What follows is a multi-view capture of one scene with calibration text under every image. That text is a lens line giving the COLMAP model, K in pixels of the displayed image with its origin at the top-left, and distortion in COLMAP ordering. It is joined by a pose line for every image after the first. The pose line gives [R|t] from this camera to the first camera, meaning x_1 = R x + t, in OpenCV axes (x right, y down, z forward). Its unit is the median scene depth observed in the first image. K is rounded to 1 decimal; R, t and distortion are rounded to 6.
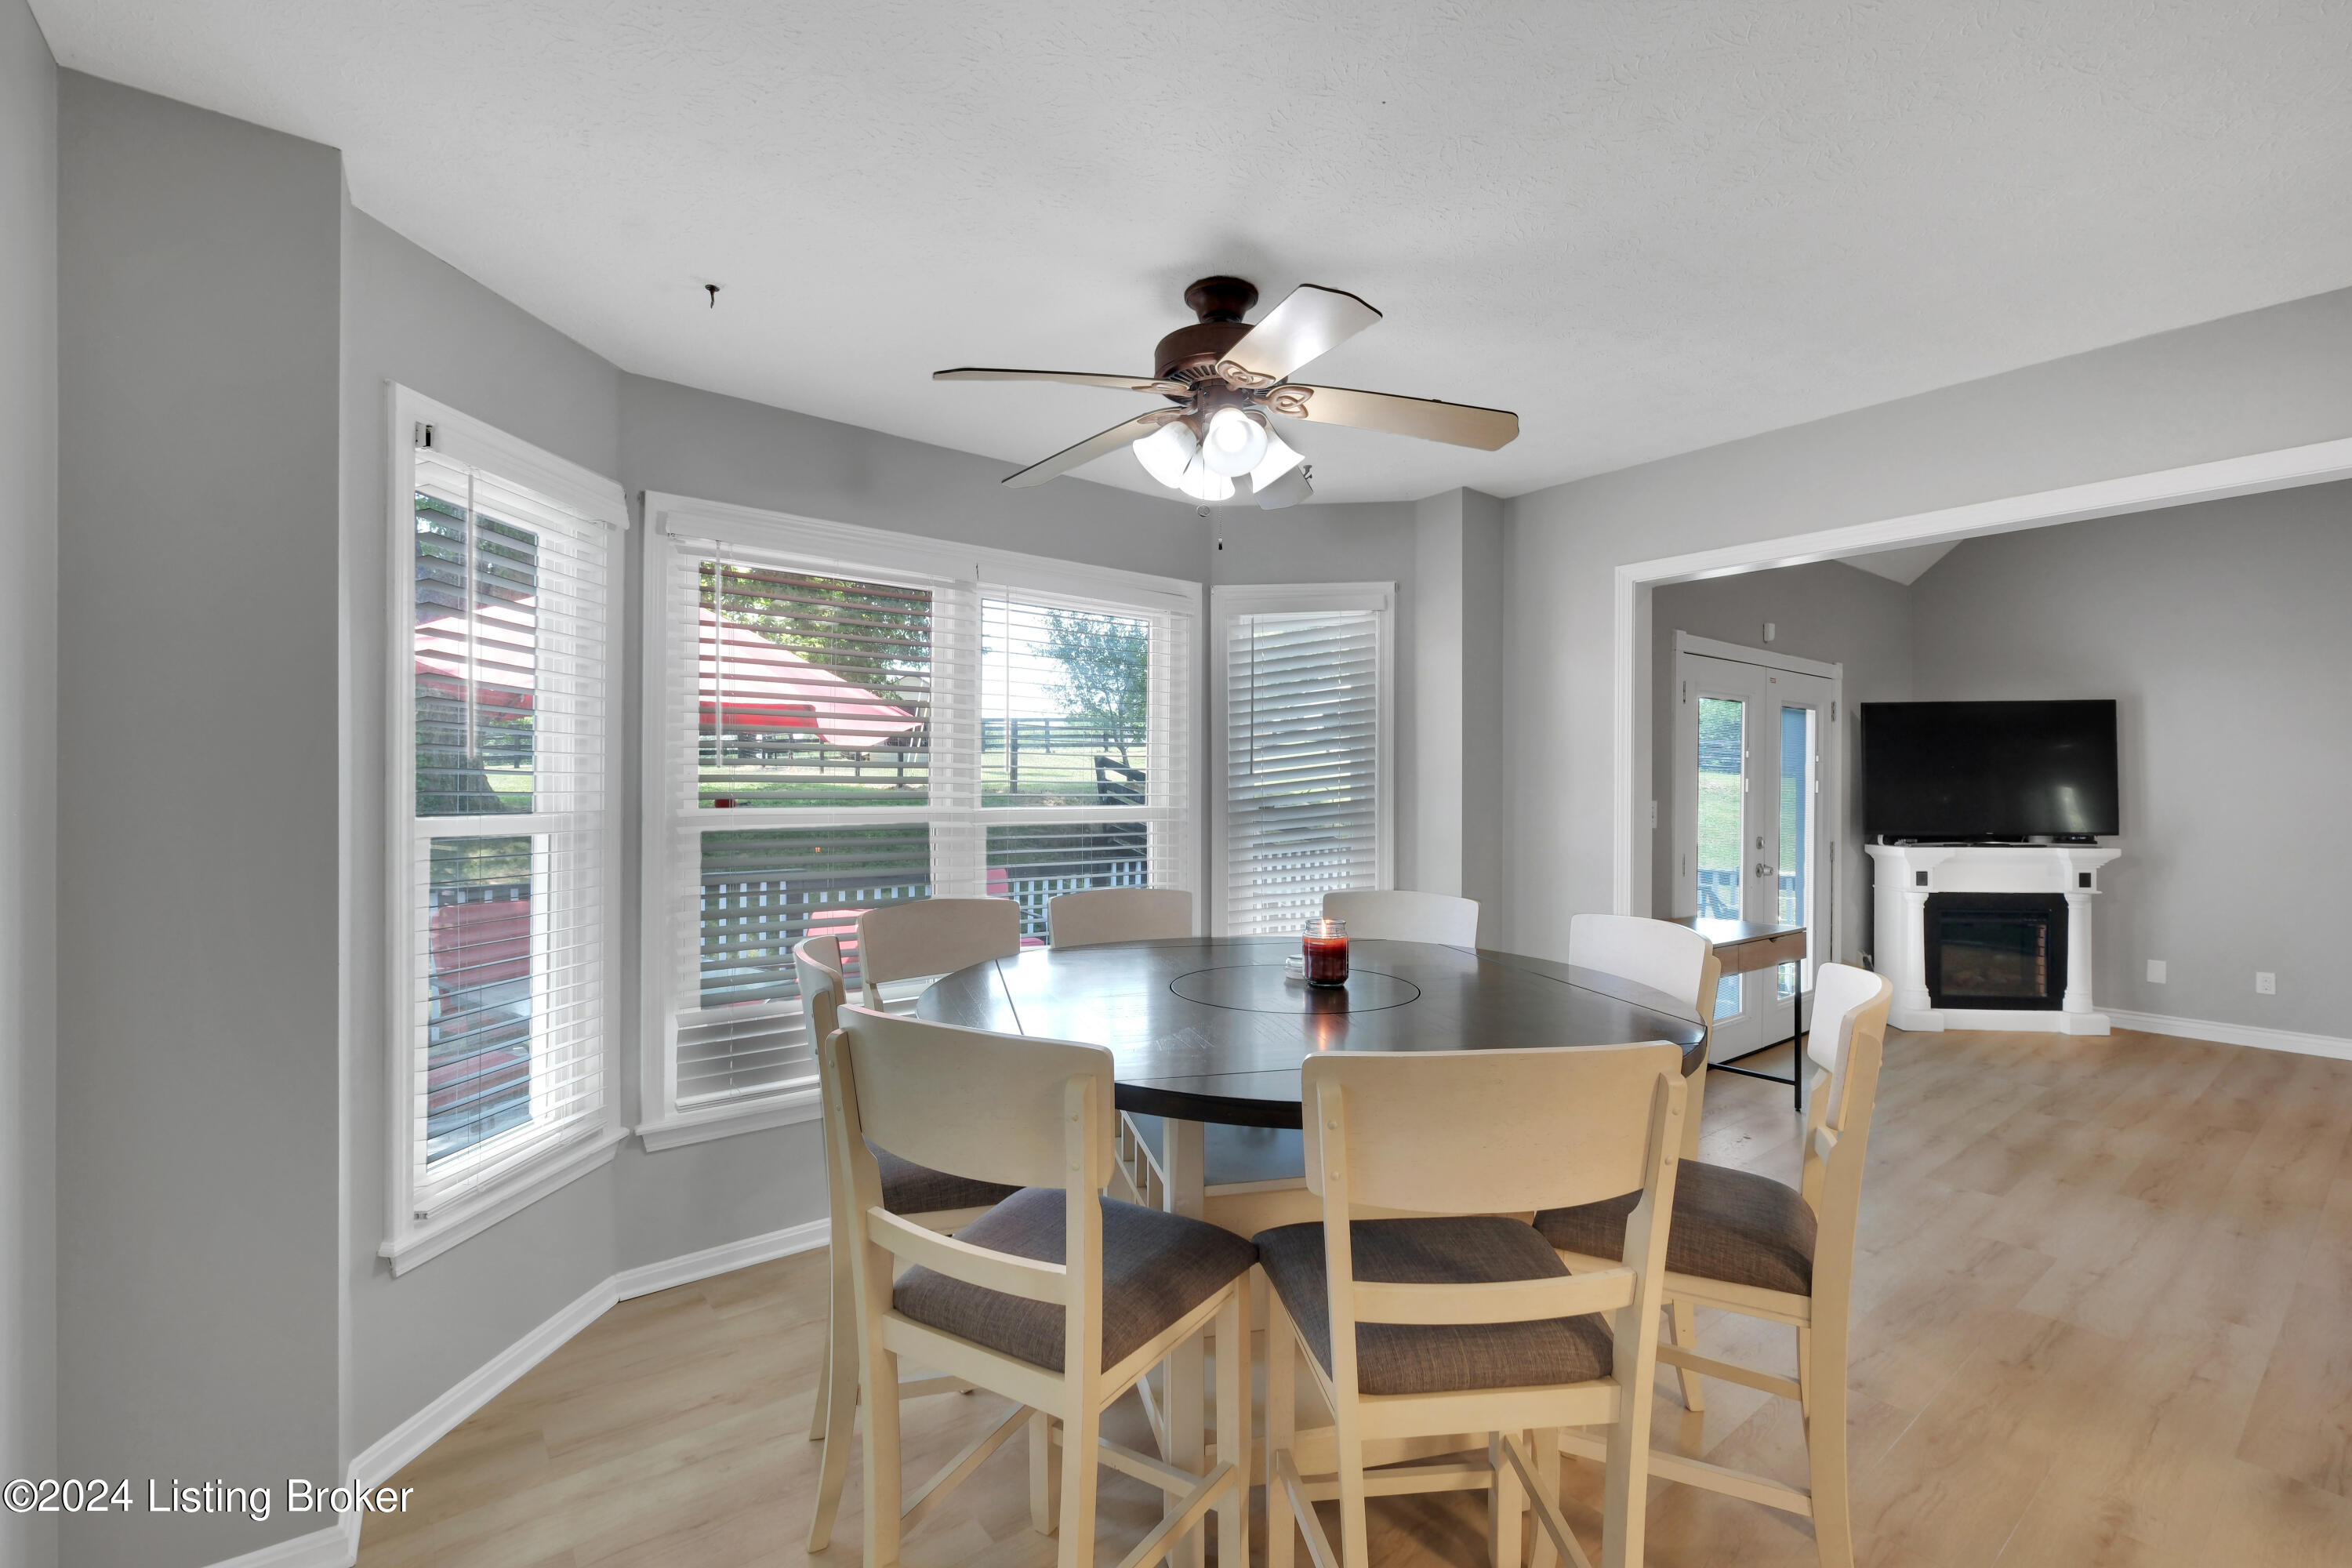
lens RADIAL K [[1020.2, 0, 1166.6], [0, 1020.2, 795.5], [0, 0, 1]] dist [-0.003504, -0.001933]
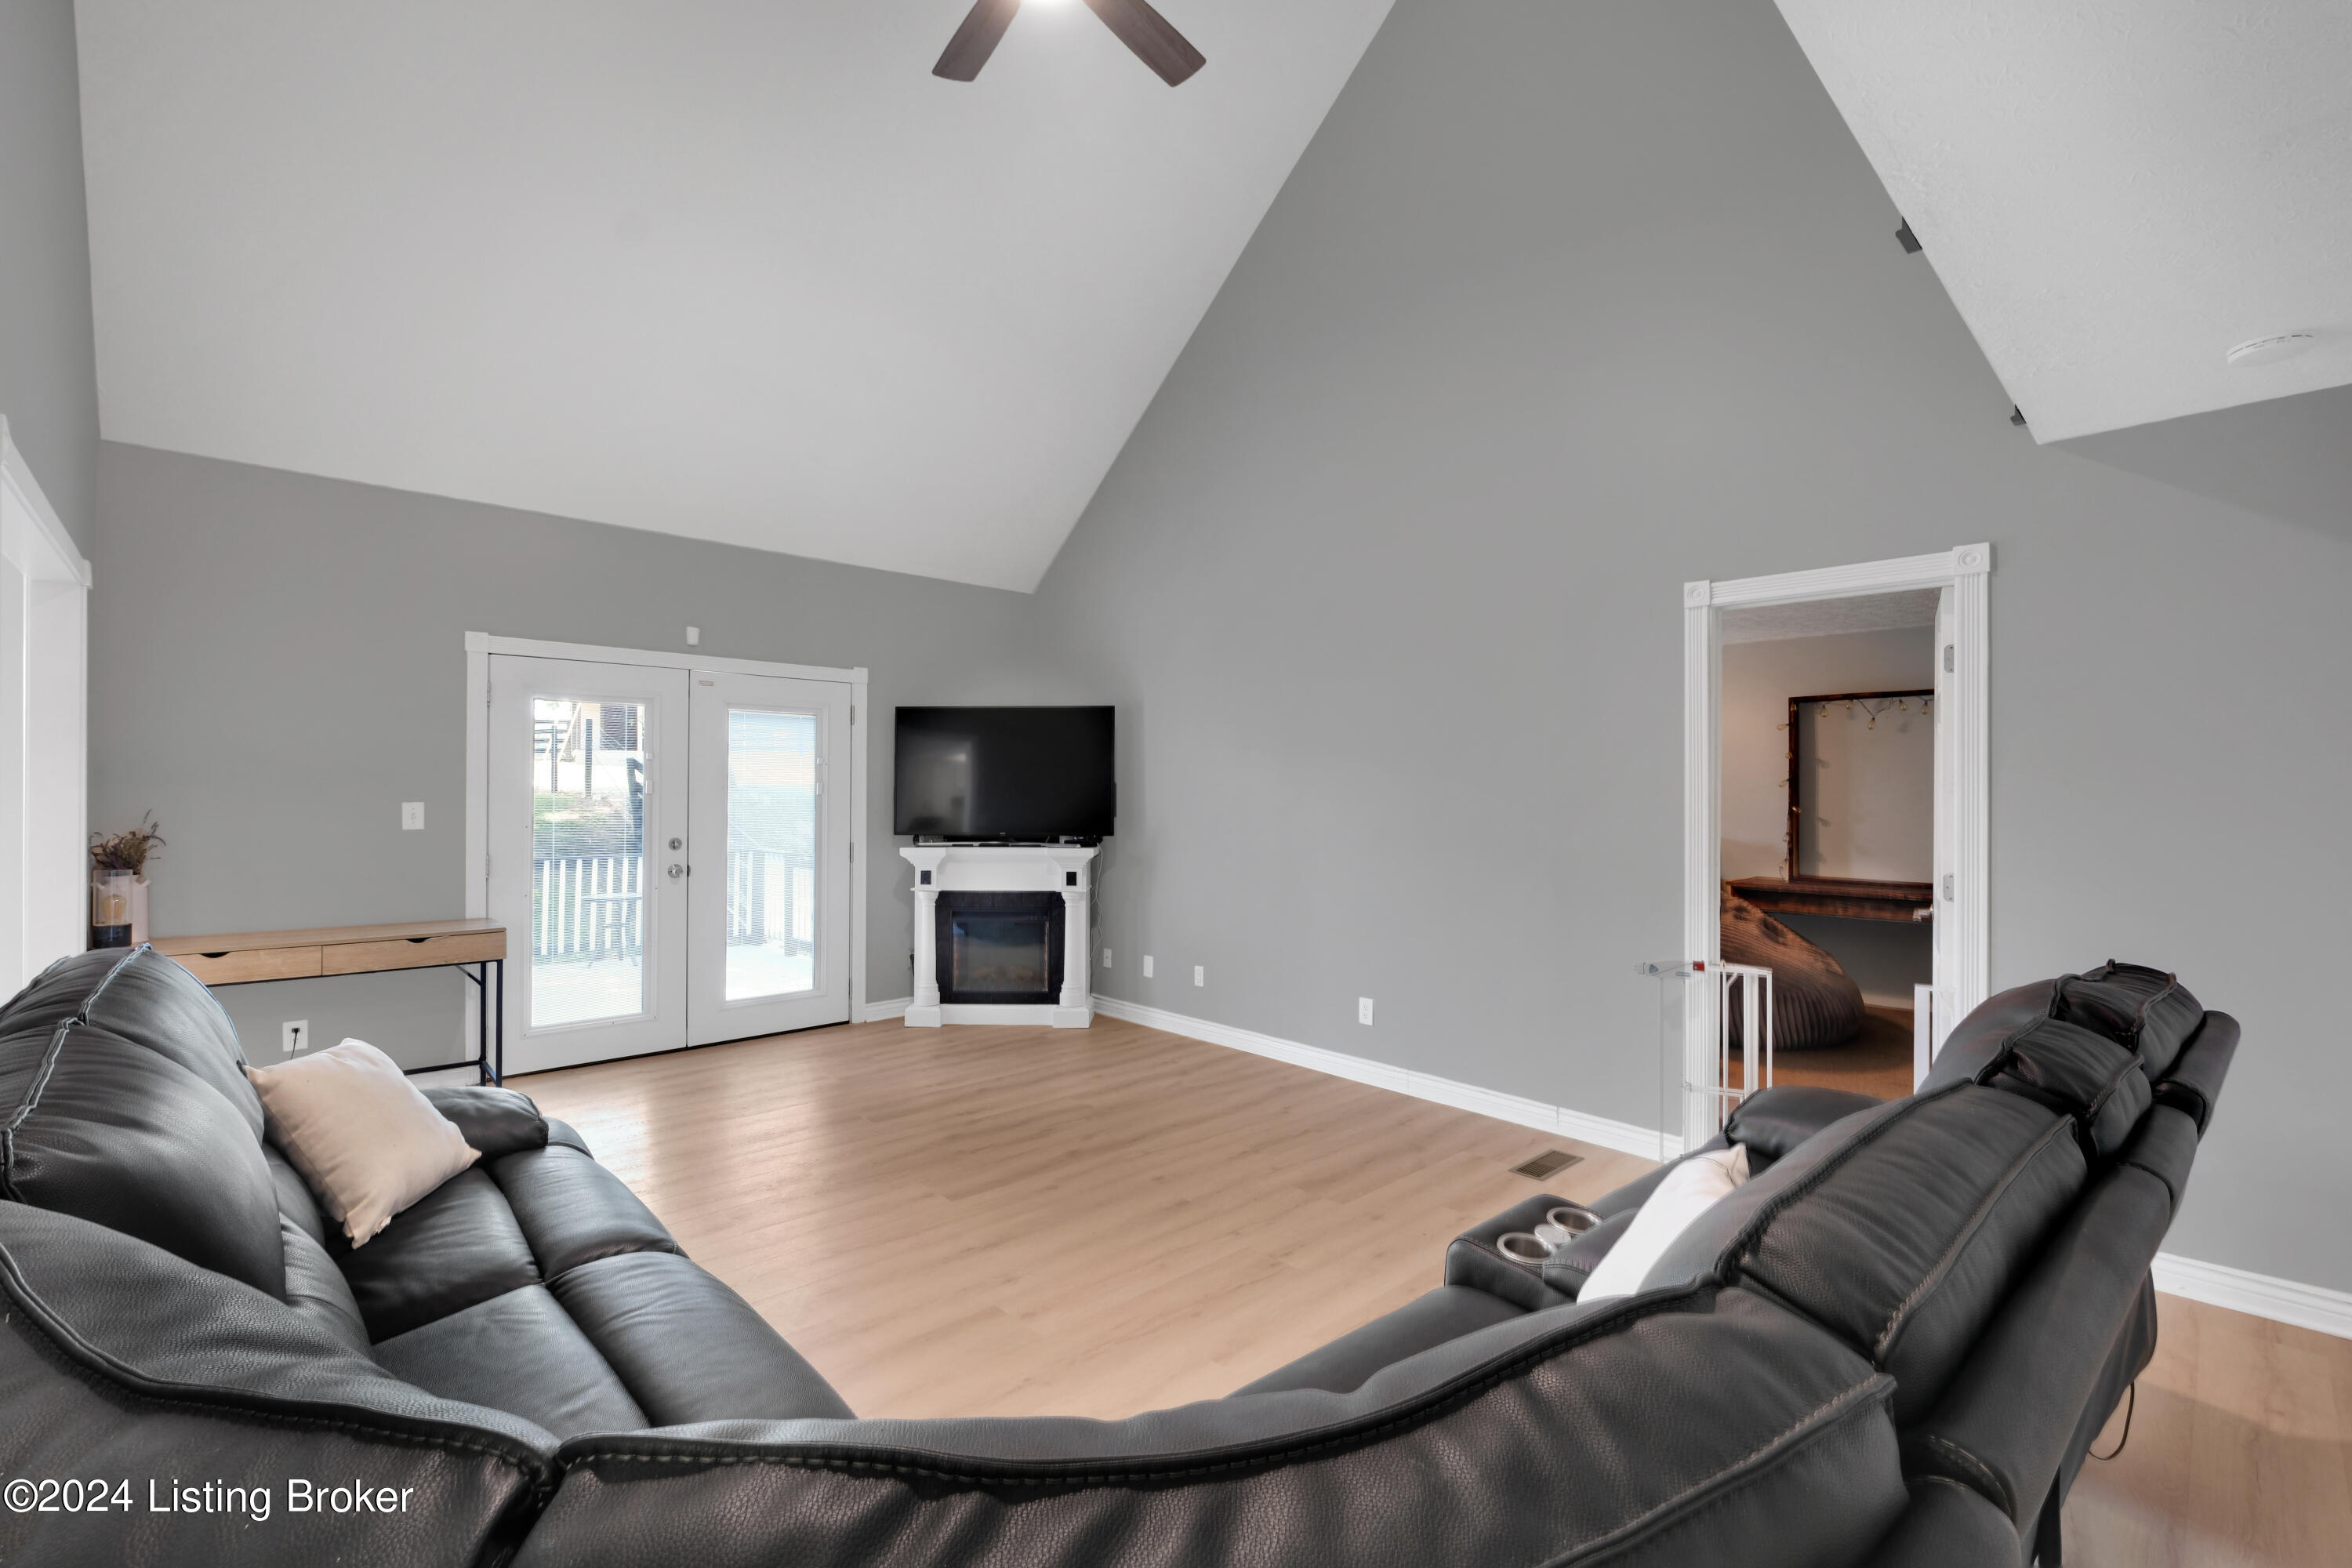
lens RADIAL K [[1020.2, 0, 1161.2], [0, 1020.2, 788.4], [0, 0, 1]] dist [-0.003504, -0.001933]
pose [[0.996197, 0.000514, 0.087124, 0.955622], [0.000405, 0.999945, -0.010525, 0.002508], [-0.087124, 0.010521, 0.996142, -0.047949]]
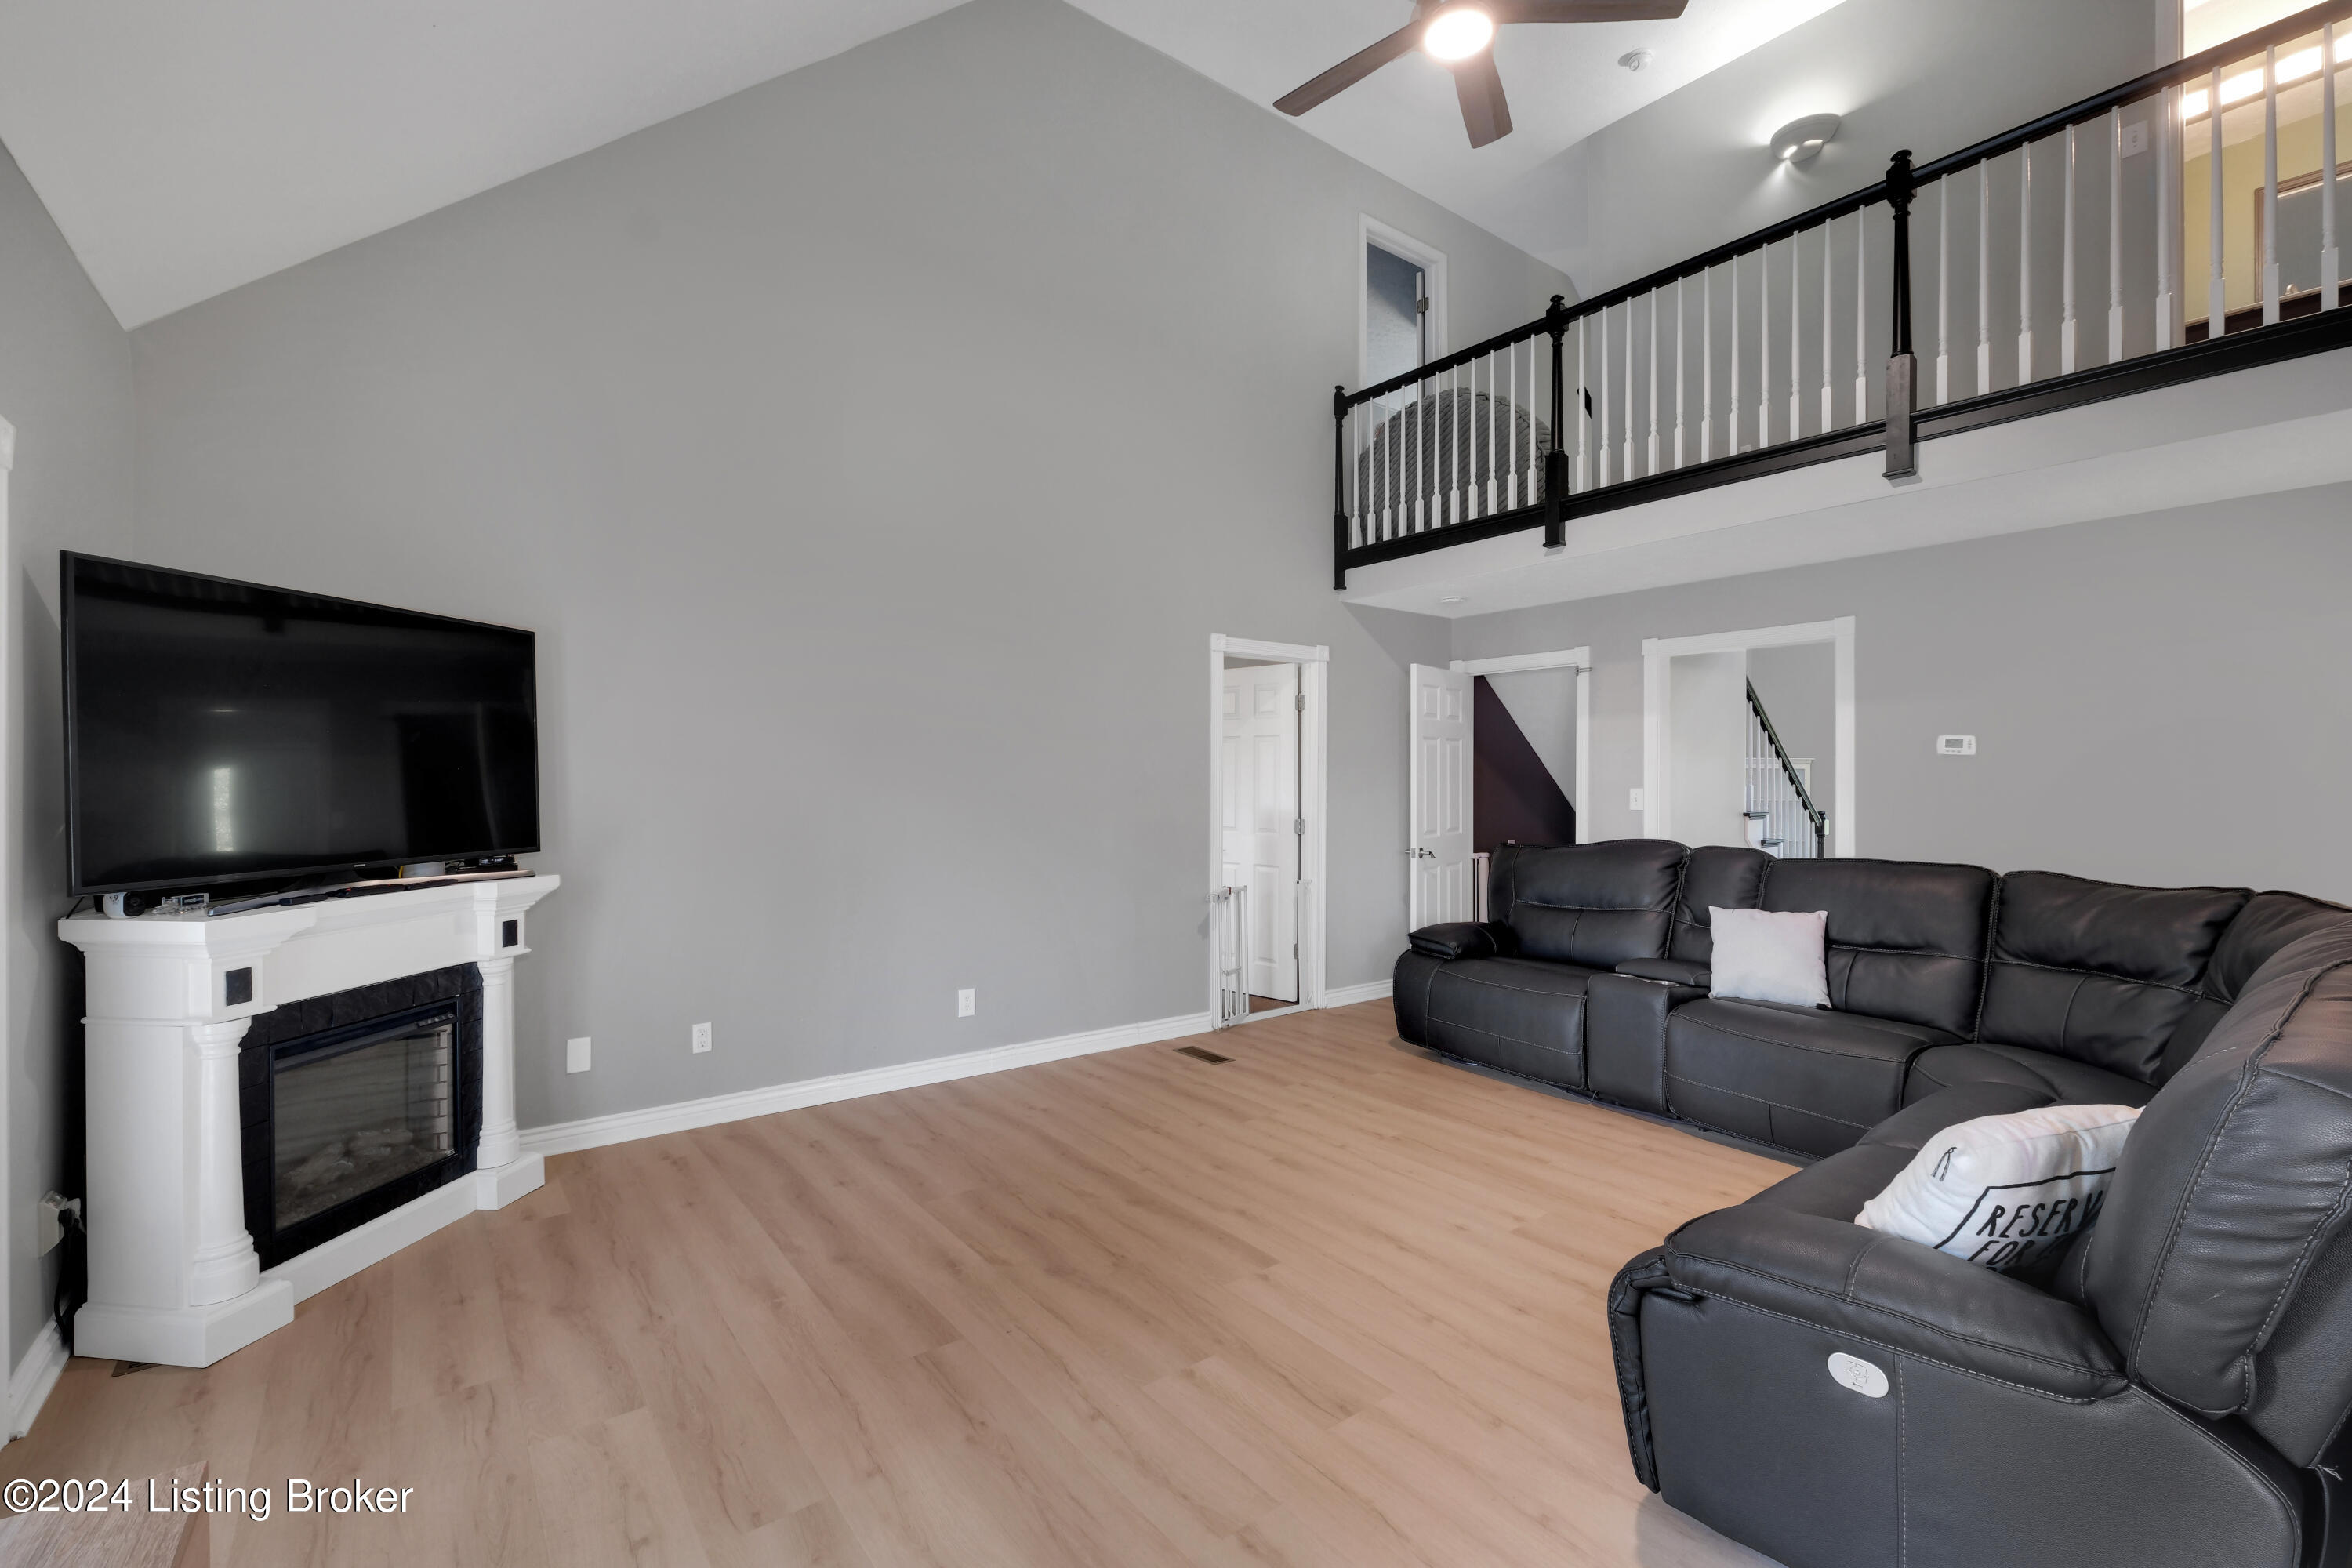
lens RADIAL K [[1020.2, 0, 1170.2], [0, 1020.2, 774.4], [0, 0, 1]] dist [-0.003504, -0.001933]
pose [[0.007398, -0.002628, 0.999969, 0.342330], [0.005680, 0.999981, 0.002586, -0.007237], [-0.999957, 0.005661, 0.007412, 0.651357]]
